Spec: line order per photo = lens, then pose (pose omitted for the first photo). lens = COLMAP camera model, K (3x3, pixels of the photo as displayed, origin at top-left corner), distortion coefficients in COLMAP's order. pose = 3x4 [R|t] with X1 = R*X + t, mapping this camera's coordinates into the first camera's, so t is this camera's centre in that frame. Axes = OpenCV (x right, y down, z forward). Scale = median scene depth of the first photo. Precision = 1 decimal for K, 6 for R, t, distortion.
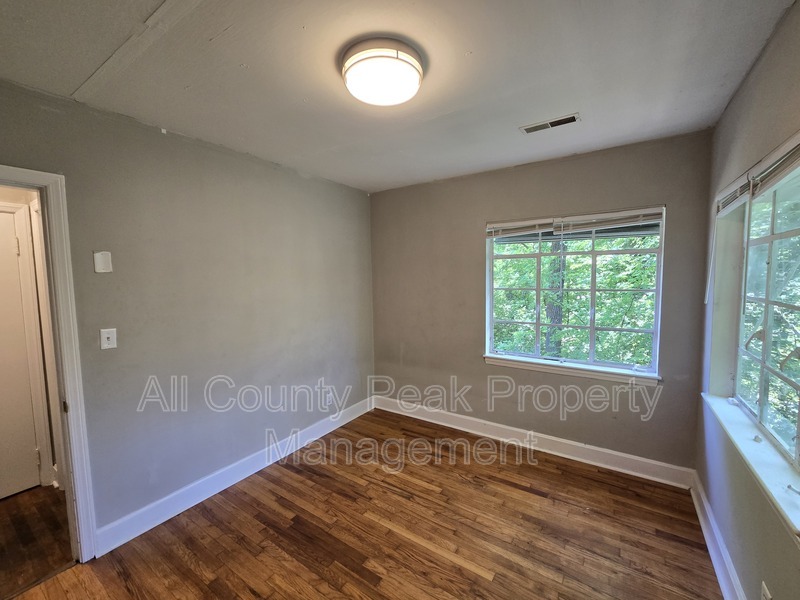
lens RADIAL K [[328.4, 0, 412.1], [0, 328.4, 299.1], [0, 0, 1]] dist [-0.000866, 0.000116]
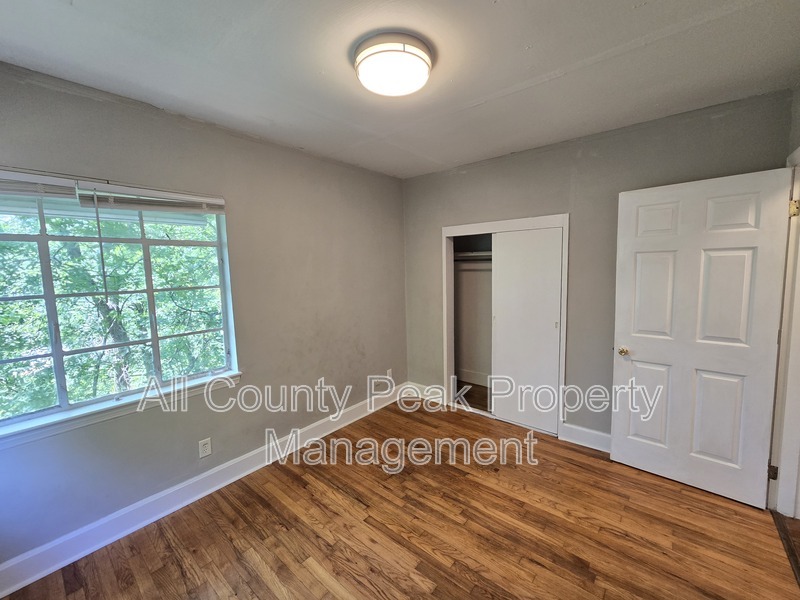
lens RADIAL K [[328.4, 0, 412.1], [0, 328.4, 299.1], [0, 0, 1]] dist [-0.000866, 0.000116]
pose [[-0.992879, 0.021987, 0.117078, -0.175983], [0.042271, 0.983890, 0.173704, -0.092963], [-0.111373, 0.177416, -0.977814, 1.483619]]
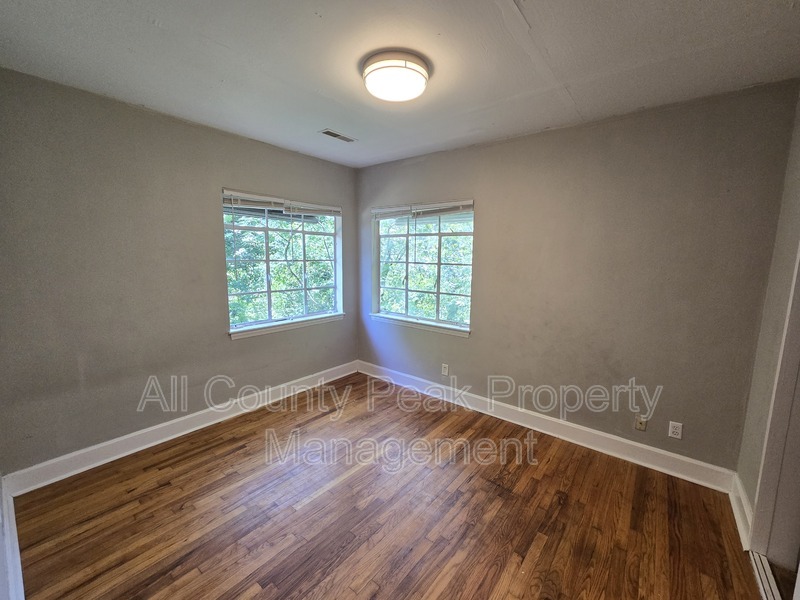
lens RADIAL K [[328.7, 0, 400.0], [0, 328.7, 300.0], [0, 0, 1]] dist [0.000567, 0.000093]
pose [[0.110635, -0.119217, 0.986685, -0.964283], [0.057702, 0.991875, 0.113374, 0.001915], [-0.992185, 0.044391, 0.116616, 0.608941]]
